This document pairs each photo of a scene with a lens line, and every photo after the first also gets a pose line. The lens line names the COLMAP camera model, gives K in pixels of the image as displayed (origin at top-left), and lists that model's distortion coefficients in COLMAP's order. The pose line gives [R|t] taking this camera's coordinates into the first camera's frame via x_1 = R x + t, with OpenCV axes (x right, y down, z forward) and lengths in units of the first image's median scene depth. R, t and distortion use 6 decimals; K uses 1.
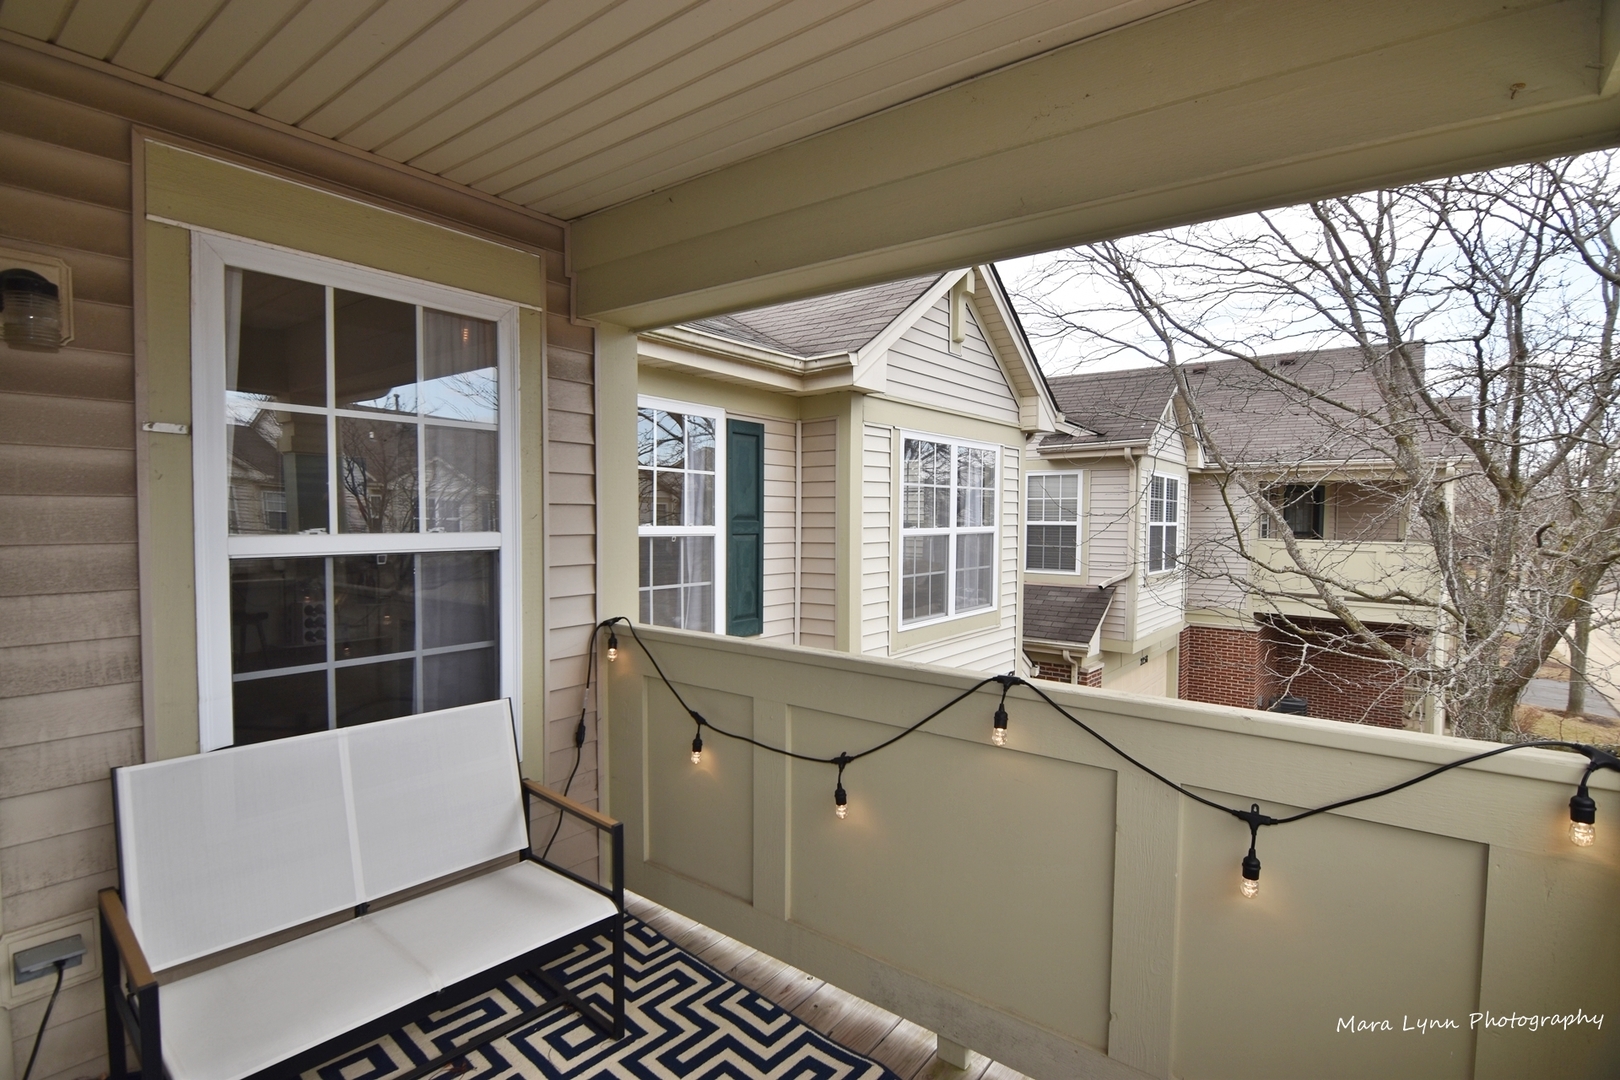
lens RADIAL K [[787.1, 0, 799.0], [0, 787.1, 541.7], [0, 0, 1]] dist [0.002722, -0.013885]
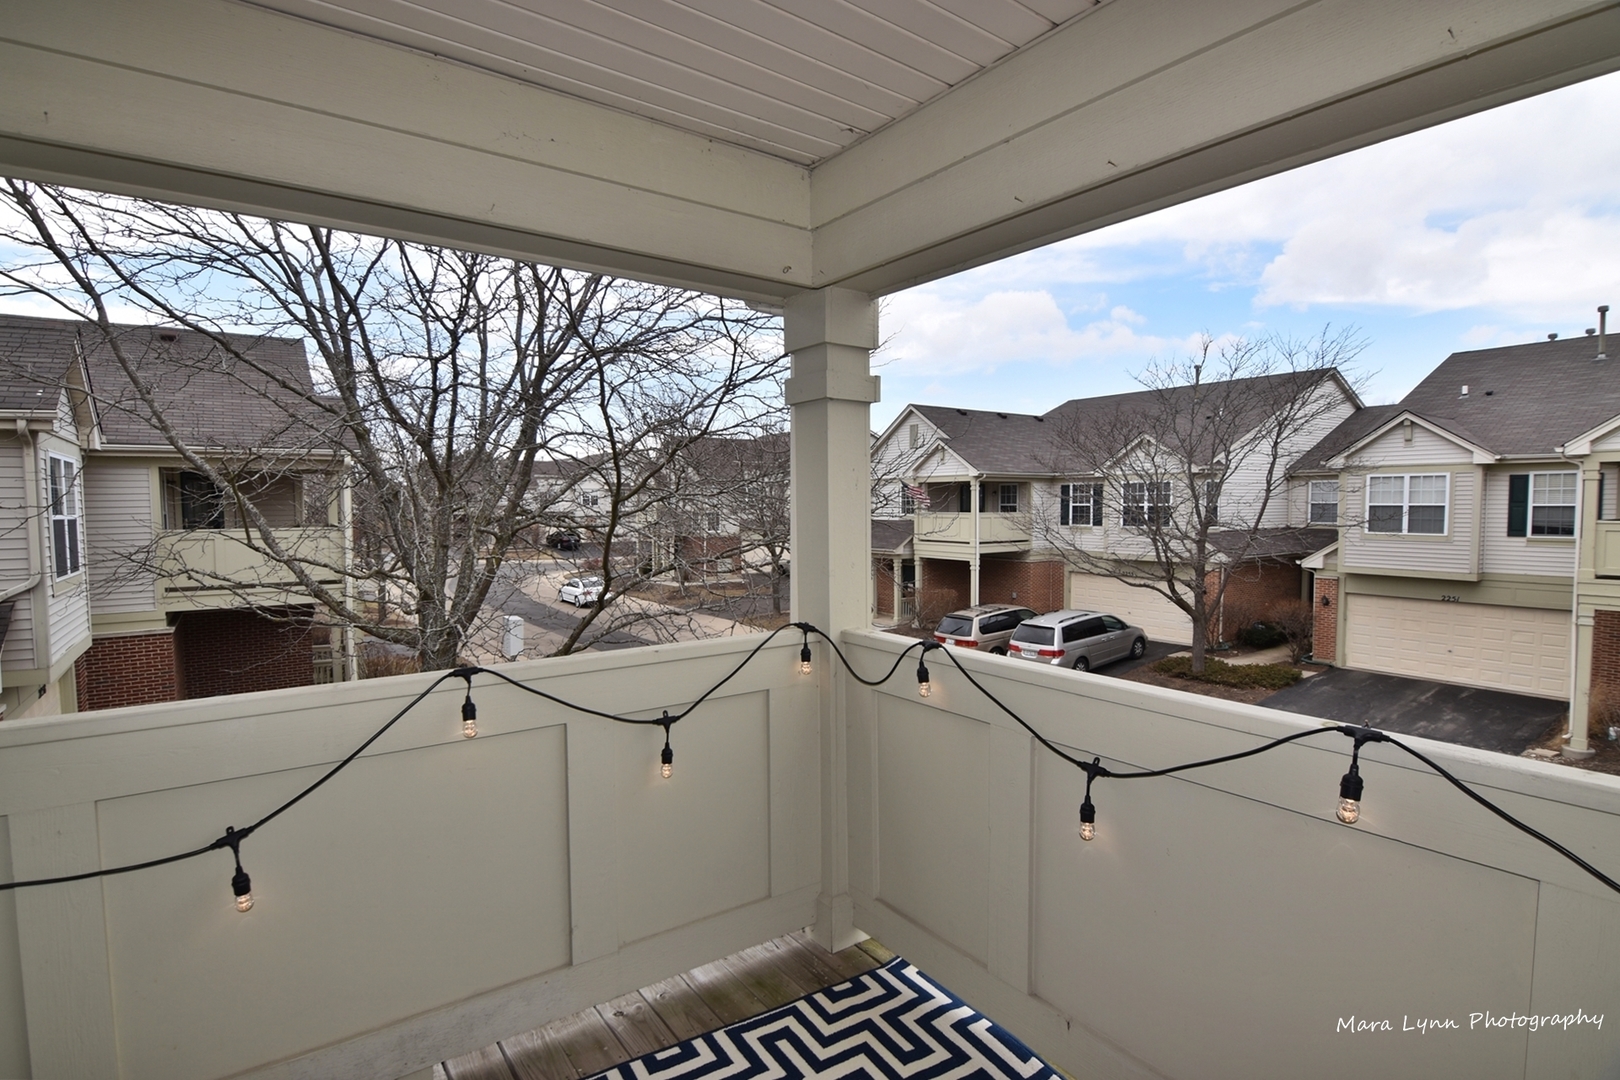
lens RADIAL K [[771.8, 0, 810.0], [0, 771.8, 540.0], [0, 0, 1]] dist [0.000083, -0.024307]
pose [[0.265695, -0.057928, 0.962315, -0.100951], [0.042627, 0.997923, 0.048303, -0.005257], [-0.963114, 0.028187, 0.267612, 0.075838]]
